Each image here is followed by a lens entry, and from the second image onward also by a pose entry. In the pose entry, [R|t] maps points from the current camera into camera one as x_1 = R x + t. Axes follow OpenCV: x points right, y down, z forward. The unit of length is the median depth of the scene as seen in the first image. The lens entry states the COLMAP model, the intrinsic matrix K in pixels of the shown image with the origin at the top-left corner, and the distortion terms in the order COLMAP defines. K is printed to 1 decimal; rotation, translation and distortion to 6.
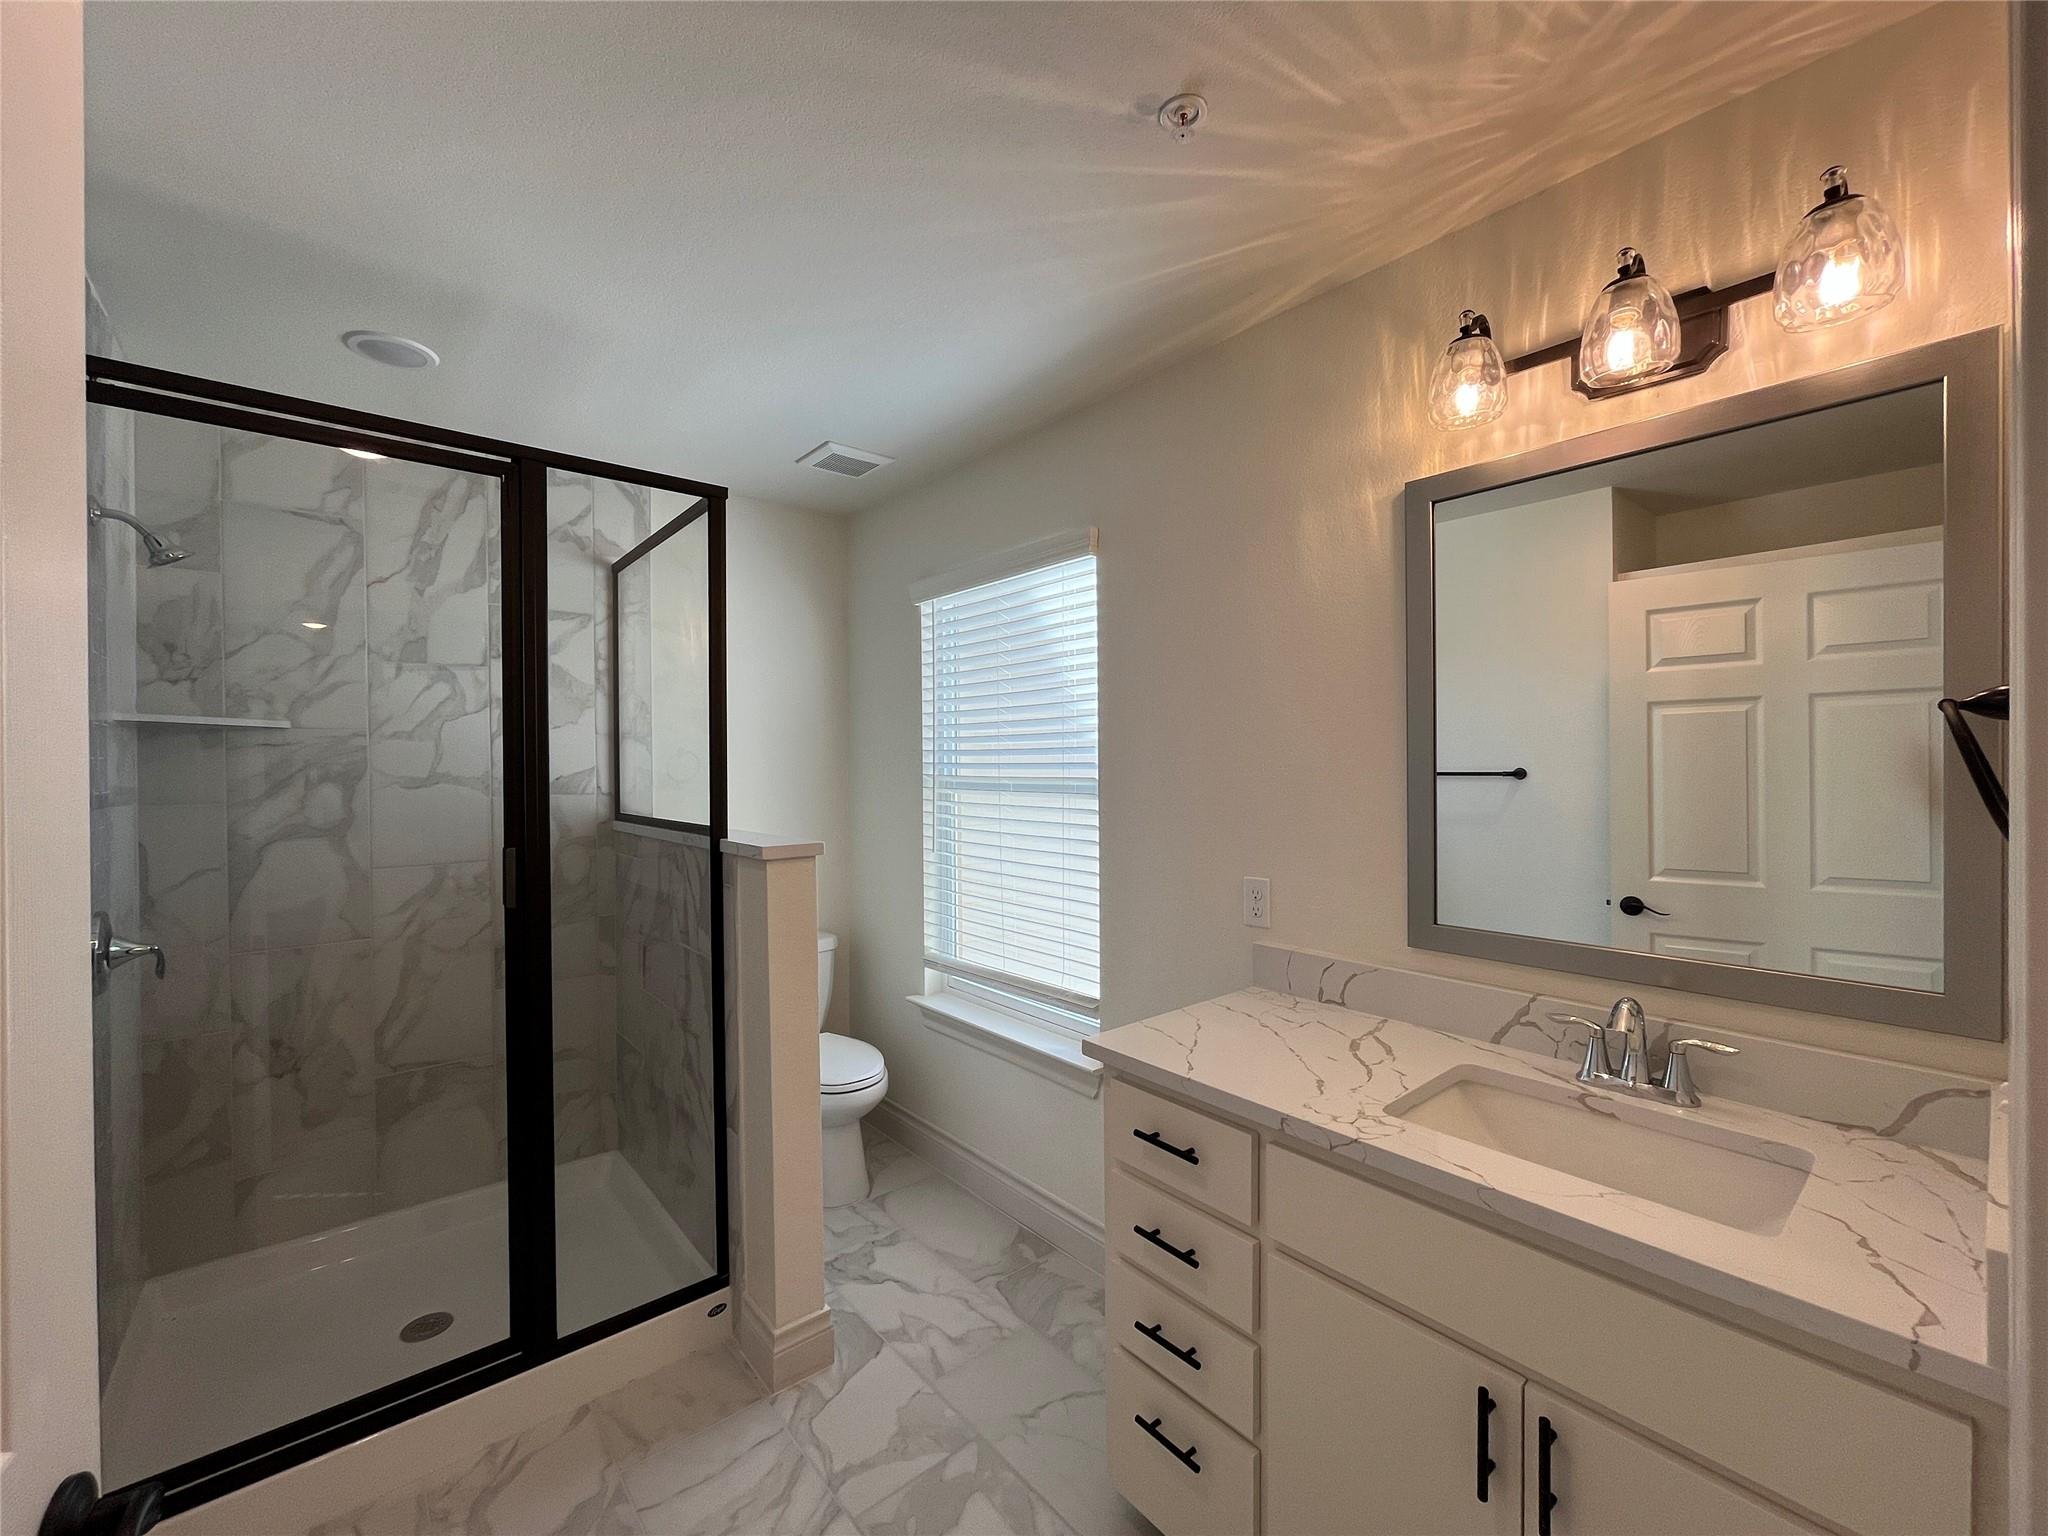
lens RADIAL K [[832.0, 0, 1021.7], [0, 832.0, 760.8], [0, 0, 1]] dist [-0.001665, -0.000050]
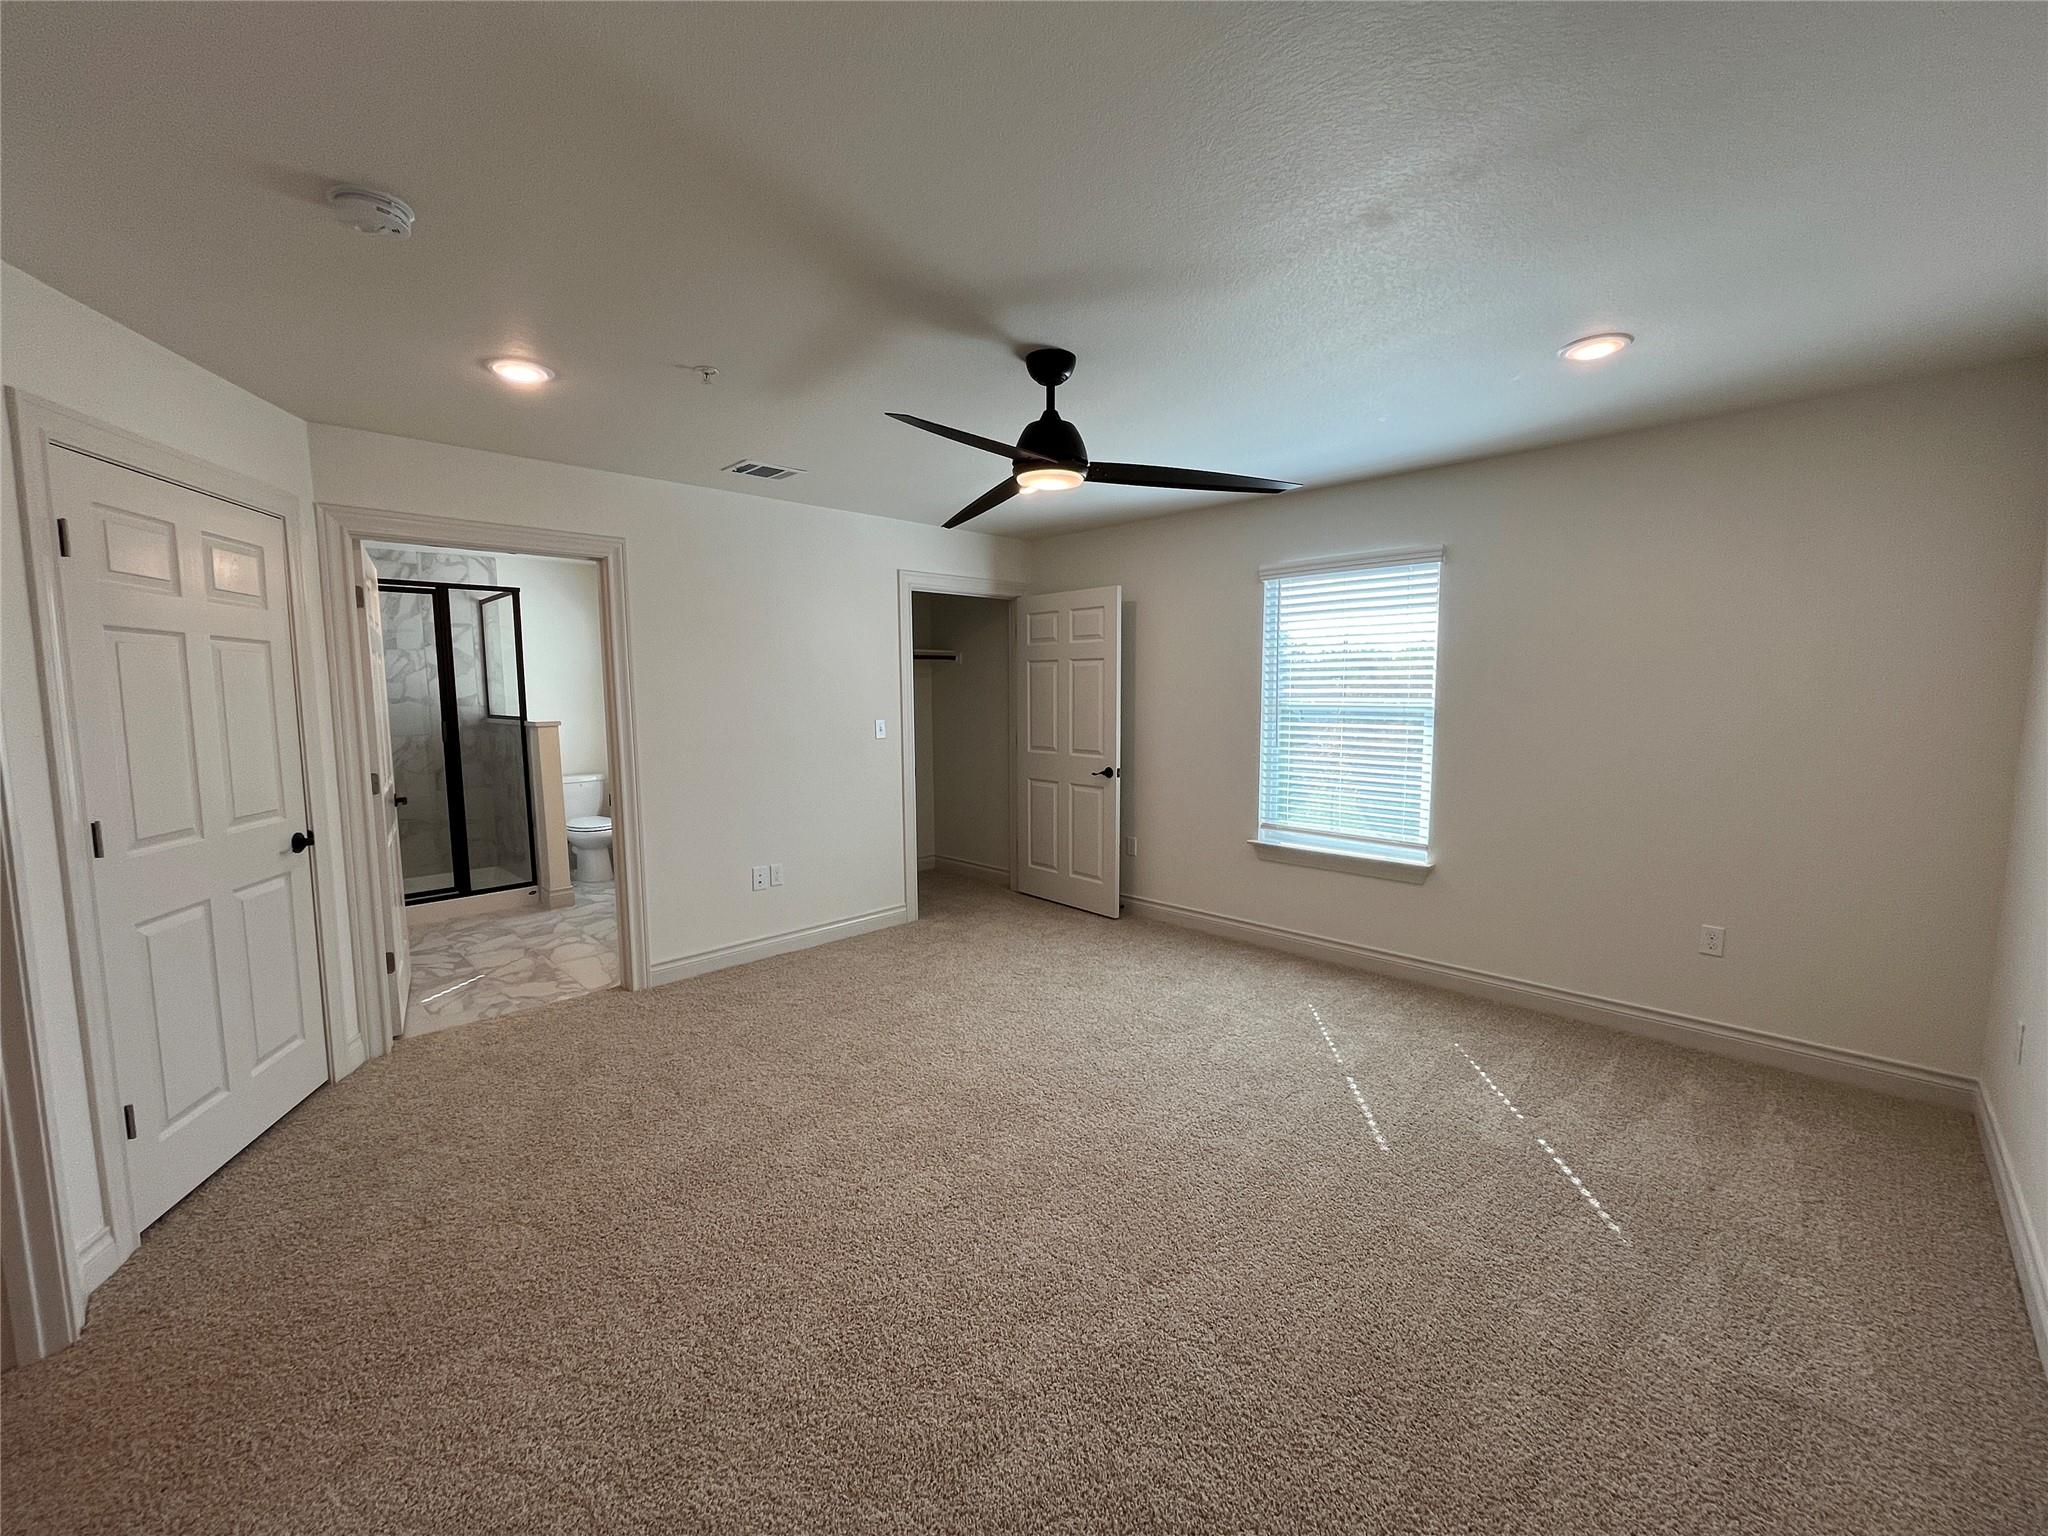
lens RADIAL K [[832.0, 0, 1013.6], [0, 832.0, 767.5], [0, 0, 1]] dist [-0.001665, -0.000050]
pose [[0.997122, -0.009631, 0.075195, 0.764575], [0.002327, 0.995319, 0.096620, -0.008649], [-0.075774, -0.096167, 0.992477, -1.361263]]
